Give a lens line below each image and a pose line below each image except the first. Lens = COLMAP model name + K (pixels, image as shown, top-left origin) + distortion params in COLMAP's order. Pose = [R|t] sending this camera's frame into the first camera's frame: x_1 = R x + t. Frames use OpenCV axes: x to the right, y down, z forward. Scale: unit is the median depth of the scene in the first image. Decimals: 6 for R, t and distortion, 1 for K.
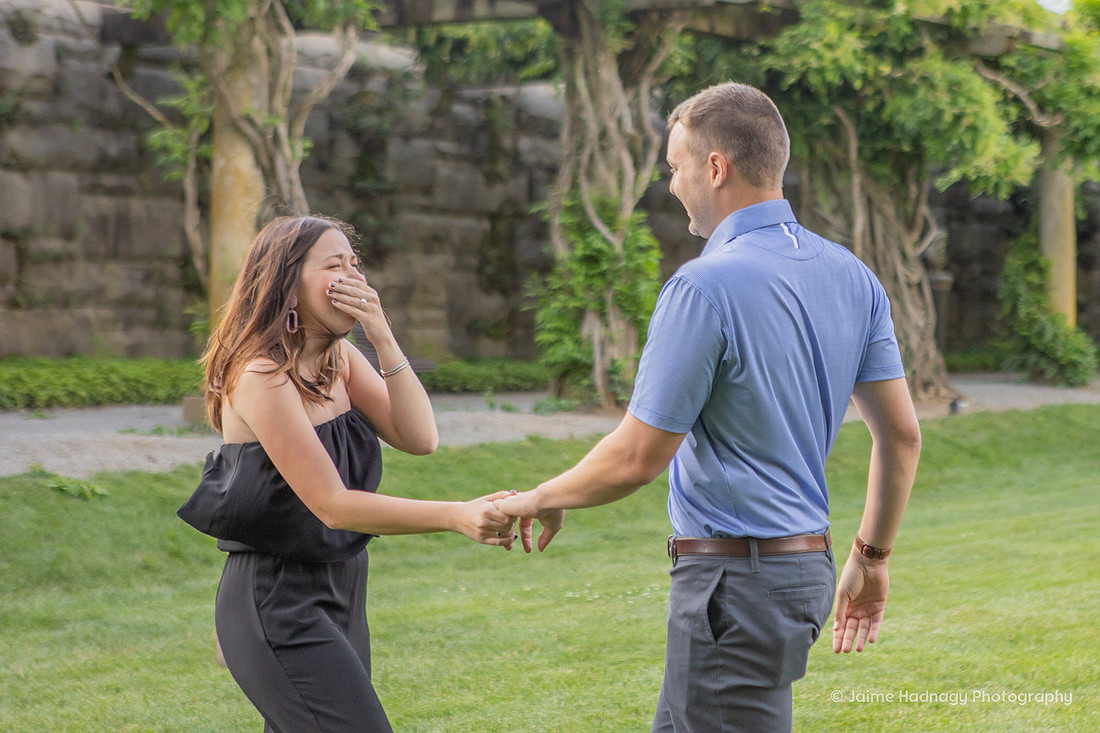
lens RADIAL K [[3337.0, 0, 686.8], [0, 3337.0, 309.1], [0, 0, 1]] dist [0.280180, 0.000000]
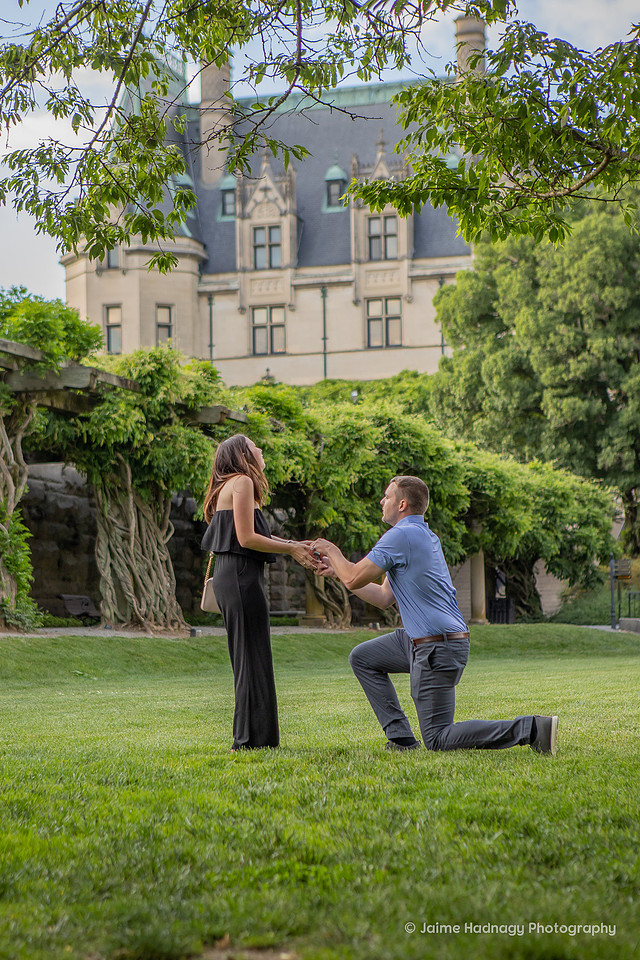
lens RADIAL K [[3232.5, 0, 309.6], [0, 3232.5, 526.6], [0, 0, 1]] dist [0.350730, 0.000000]
pose [[0.976609, 0.003607, 0.214991, -0.215969], [0.010425, 0.997889, -0.064101, 0.082514], [-0.214768, 0.064843, 0.974510, -0.603974]]
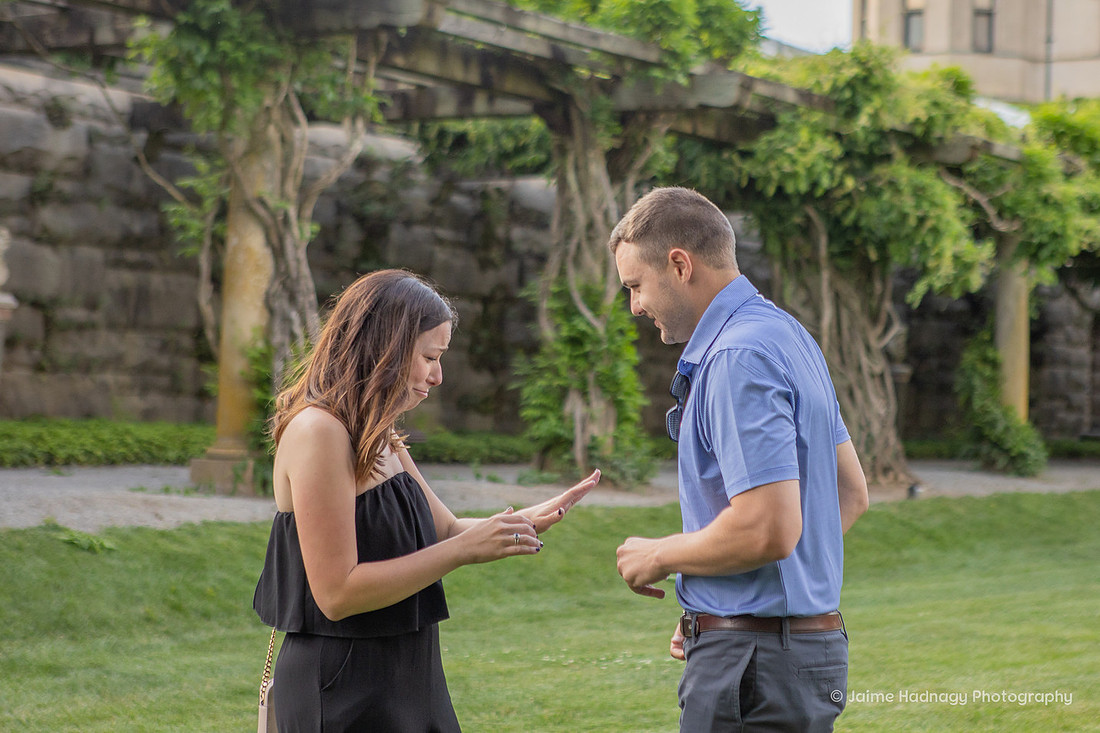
lens RADIAL K [[3012.9, 0, 586.1], [0, 3012.9, 267.0], [0, 0, 1]] dist [0.262182, 0.000000]
pose [[0.999242, 0.030081, -0.024699, -0.002055], [-0.031090, 0.998653, -0.041529, 0.001181], [0.023416, 0.042266, 0.998832, 0.033945]]
